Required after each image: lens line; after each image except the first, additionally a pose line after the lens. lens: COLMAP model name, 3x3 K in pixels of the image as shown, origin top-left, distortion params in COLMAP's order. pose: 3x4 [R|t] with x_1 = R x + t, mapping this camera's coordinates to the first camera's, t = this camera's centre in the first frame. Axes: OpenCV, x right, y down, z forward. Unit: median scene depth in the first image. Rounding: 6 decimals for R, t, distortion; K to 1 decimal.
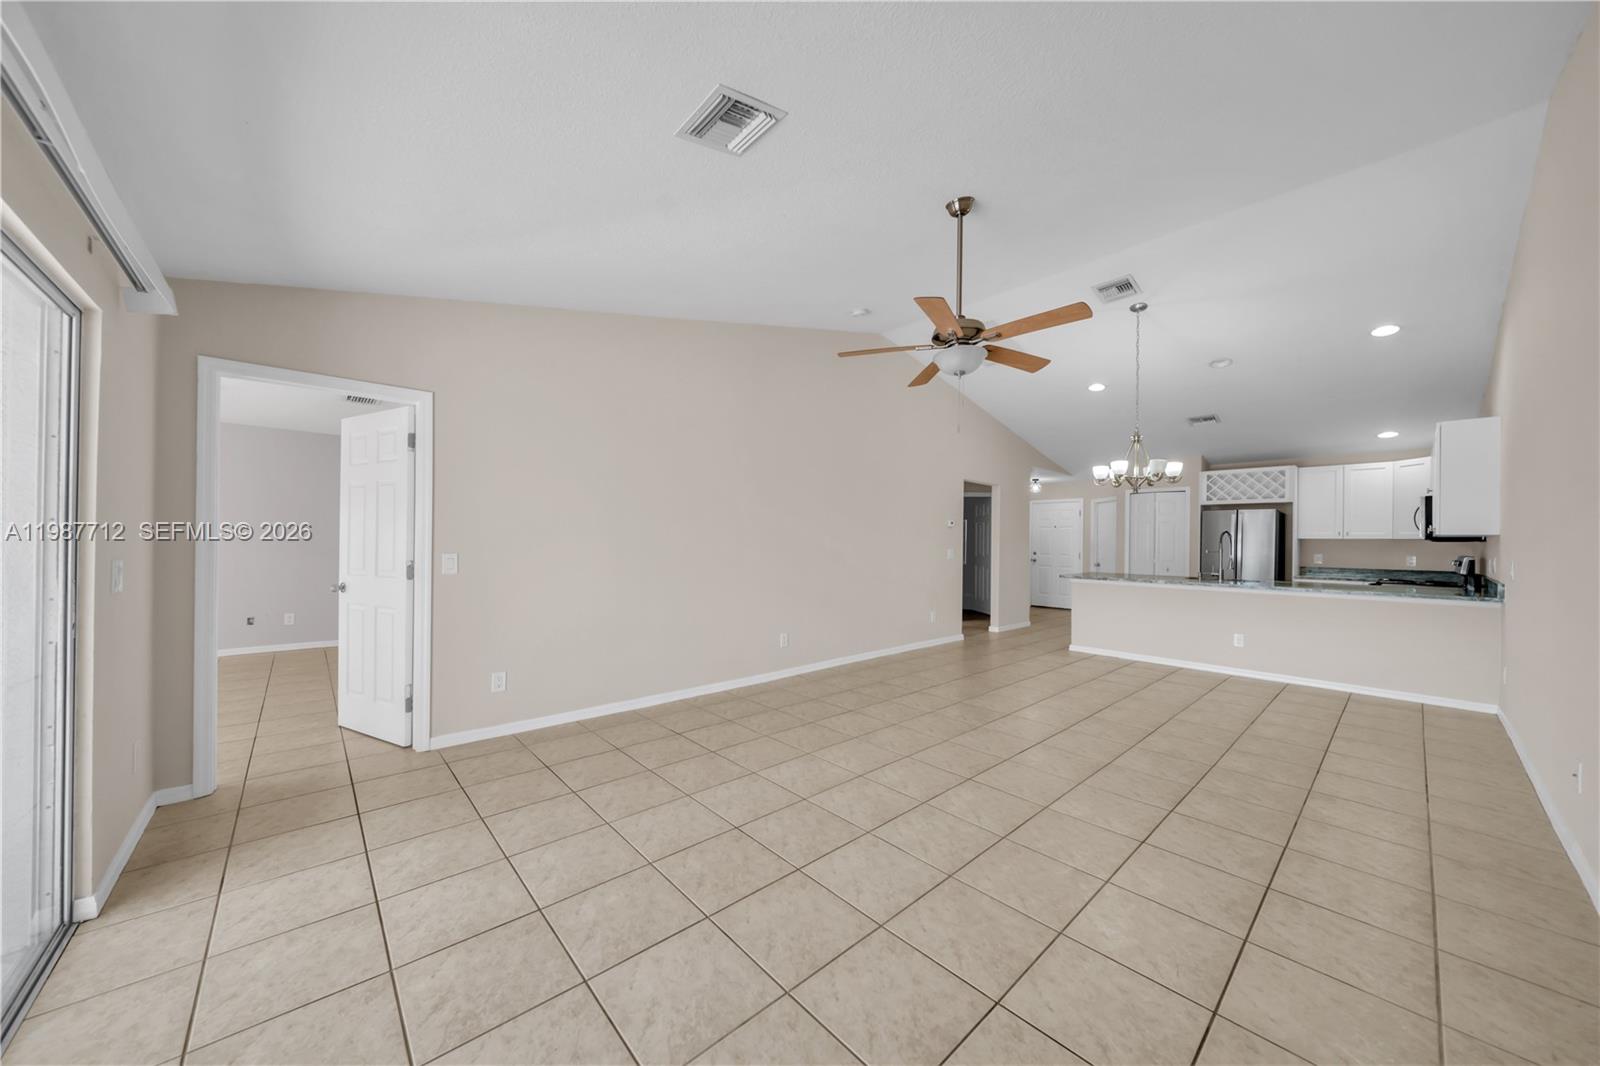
lens RADIAL K [[554.9, 0, 797.9], [0, 554.9, 542.1], [0, 0, 1]] dist [0.001721, -0.000084]
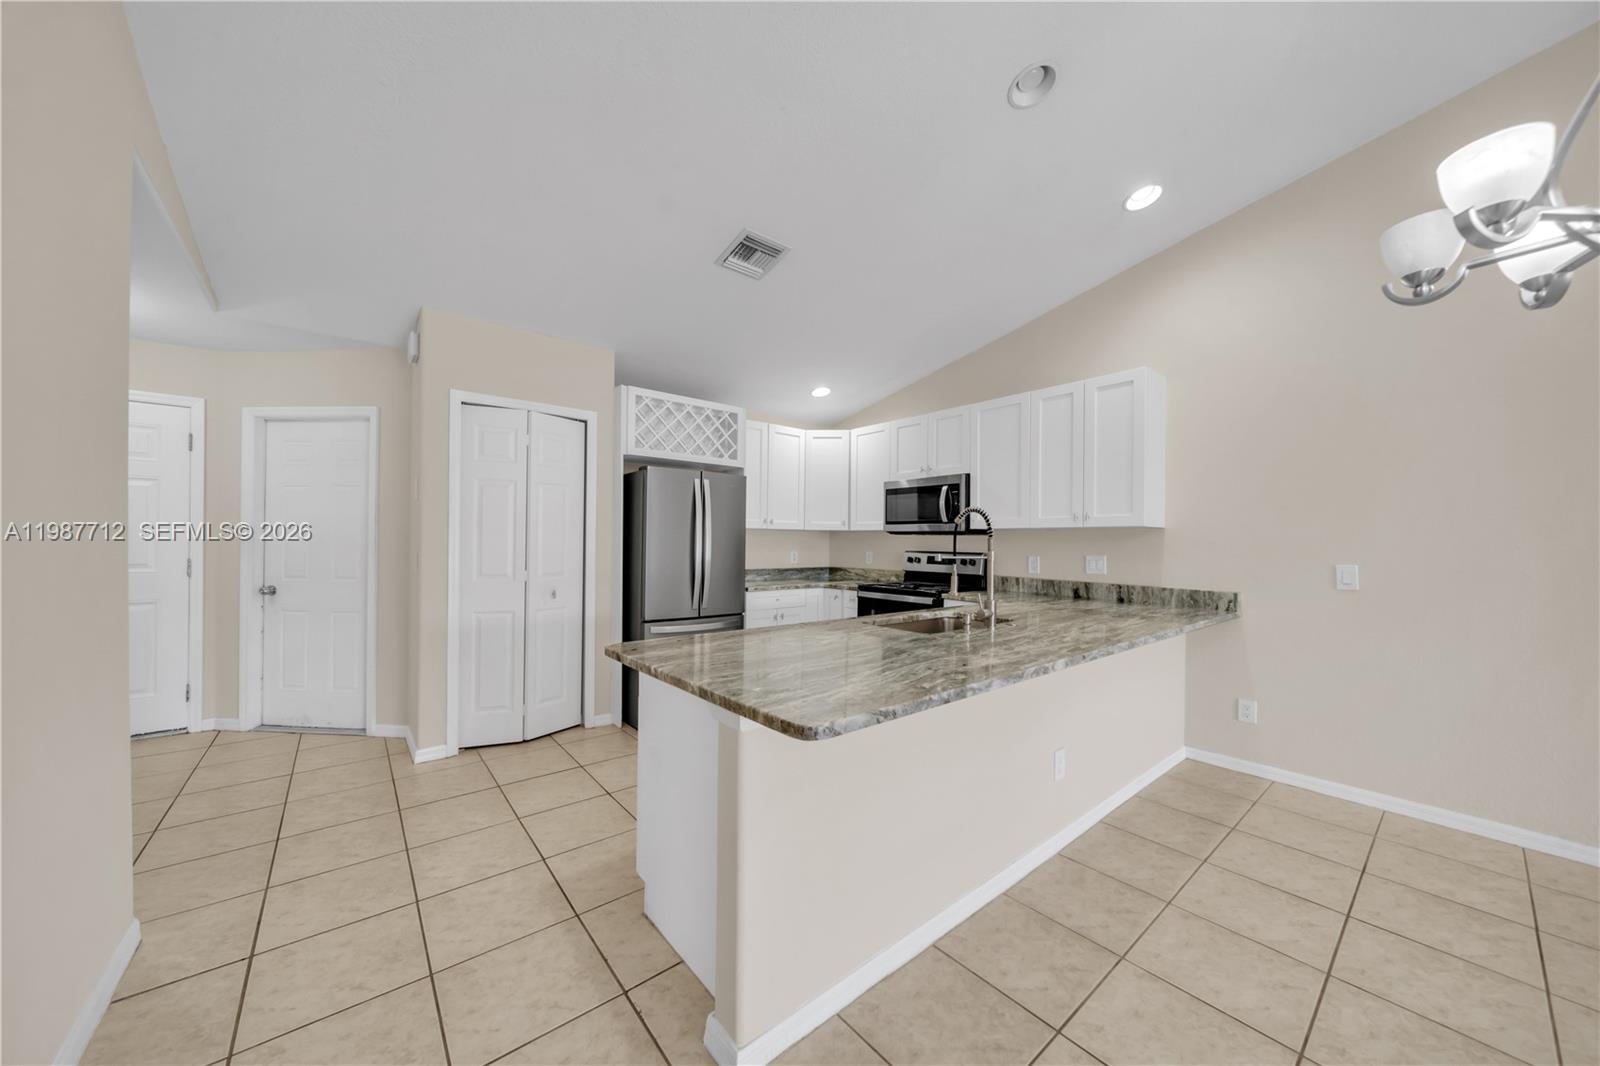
lens RADIAL K [[549.7, 0, 800.1], [0, 549.7, 543.0], [0, 0, 1]] dist [-0.005258, -0.000184]
pose [[0.037168, -0.018893, 0.999130, 0.303834], [-0.011273, 0.999750, 0.019324, -0.001001], [-0.999245, -0.011982, 0.036946, 0.981125]]
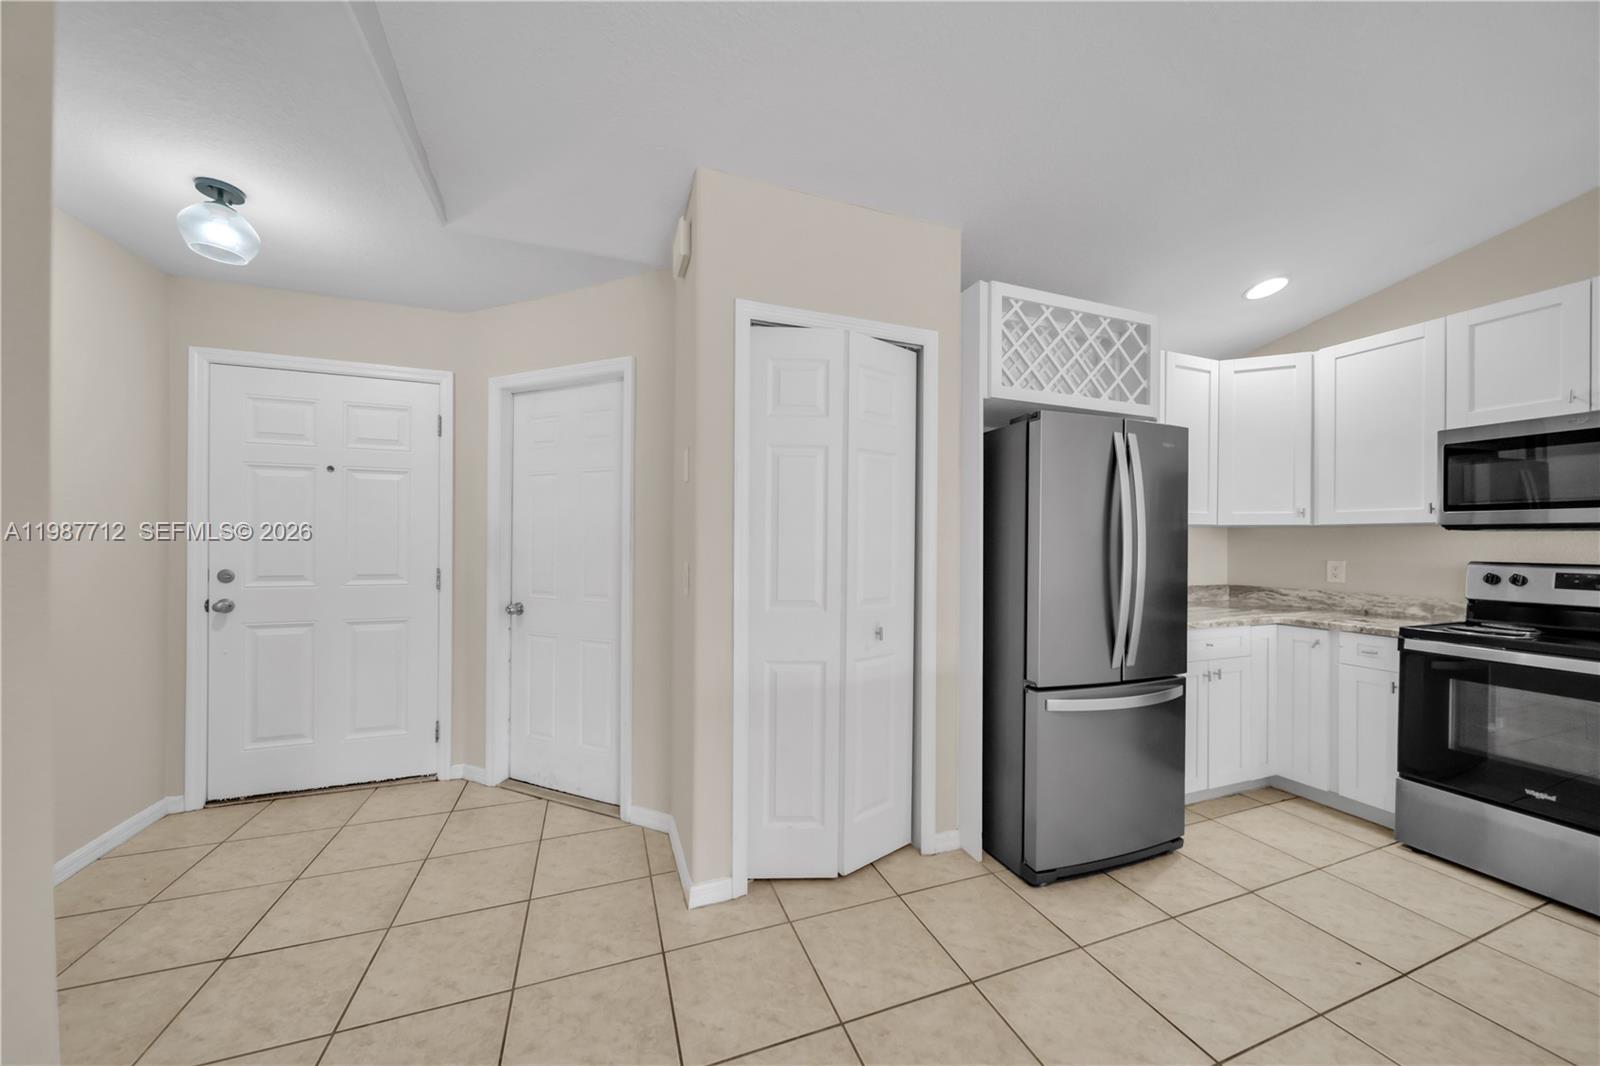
lens RADIAL K [[549.7, 0, 800.1], [0, 549.7, 543.0], [0, 0, 1]] dist [-0.005258, -0.000184]
pose [[0.366304, -0.017591, 0.930329, 0.507939], [-0.001856, 0.999805, 0.019636, 0.002268], [-0.930493, -0.008919, 0.366200, 1.163198]]
